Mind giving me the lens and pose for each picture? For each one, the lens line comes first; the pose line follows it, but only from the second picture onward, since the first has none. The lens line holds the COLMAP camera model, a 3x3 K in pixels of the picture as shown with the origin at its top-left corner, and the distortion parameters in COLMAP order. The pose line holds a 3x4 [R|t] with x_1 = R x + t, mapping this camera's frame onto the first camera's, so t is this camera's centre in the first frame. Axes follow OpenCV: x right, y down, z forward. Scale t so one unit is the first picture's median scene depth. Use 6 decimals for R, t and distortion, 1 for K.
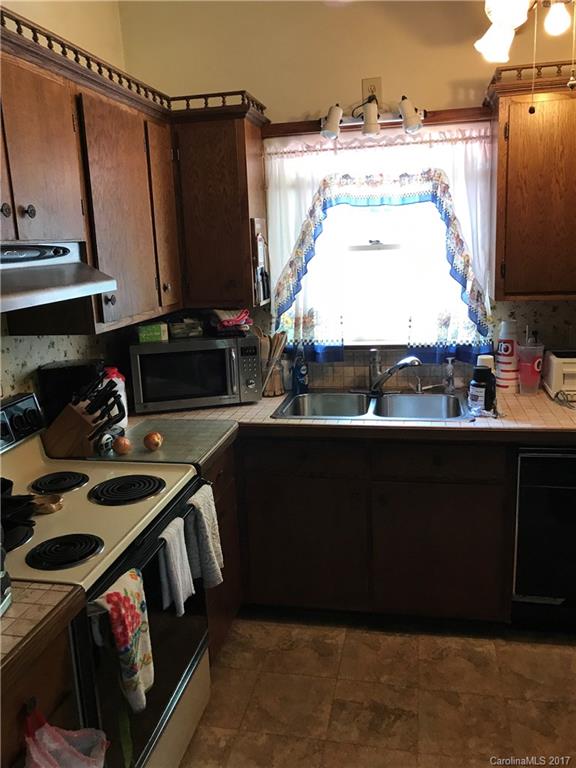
lens RADIAL K [[637.7, 0, 286.5], [0, 637.7, 370.7], [0, 0, 1]] dist [0.002365, 0.009252]
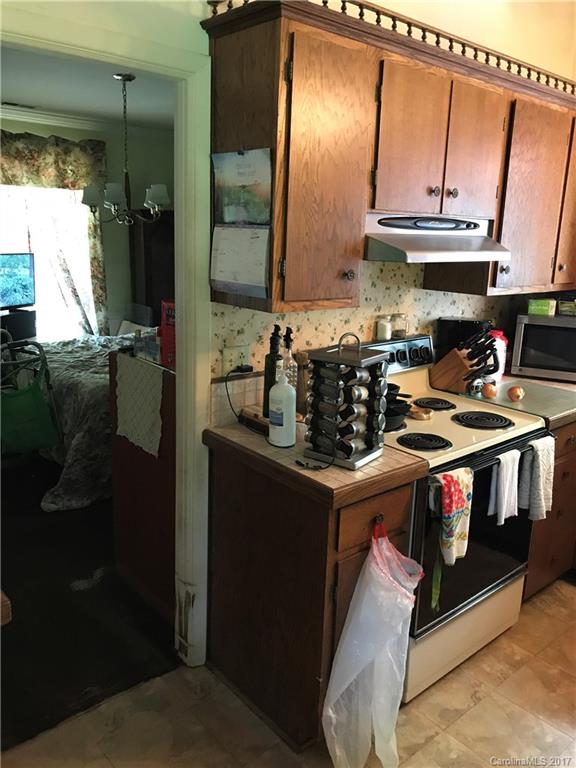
lens RADIAL K [[637.7, 0, 286.5], [0, 637.7, 370.7], [0, 0, 1]] dist [0.002365, 0.009252]
pose [[0.794120, 0.203492, -0.572682, 0.136830], [-0.191769, 0.978041, 0.081609, 0.061769], [0.576713, 0.045016, 0.815706, -0.234808]]
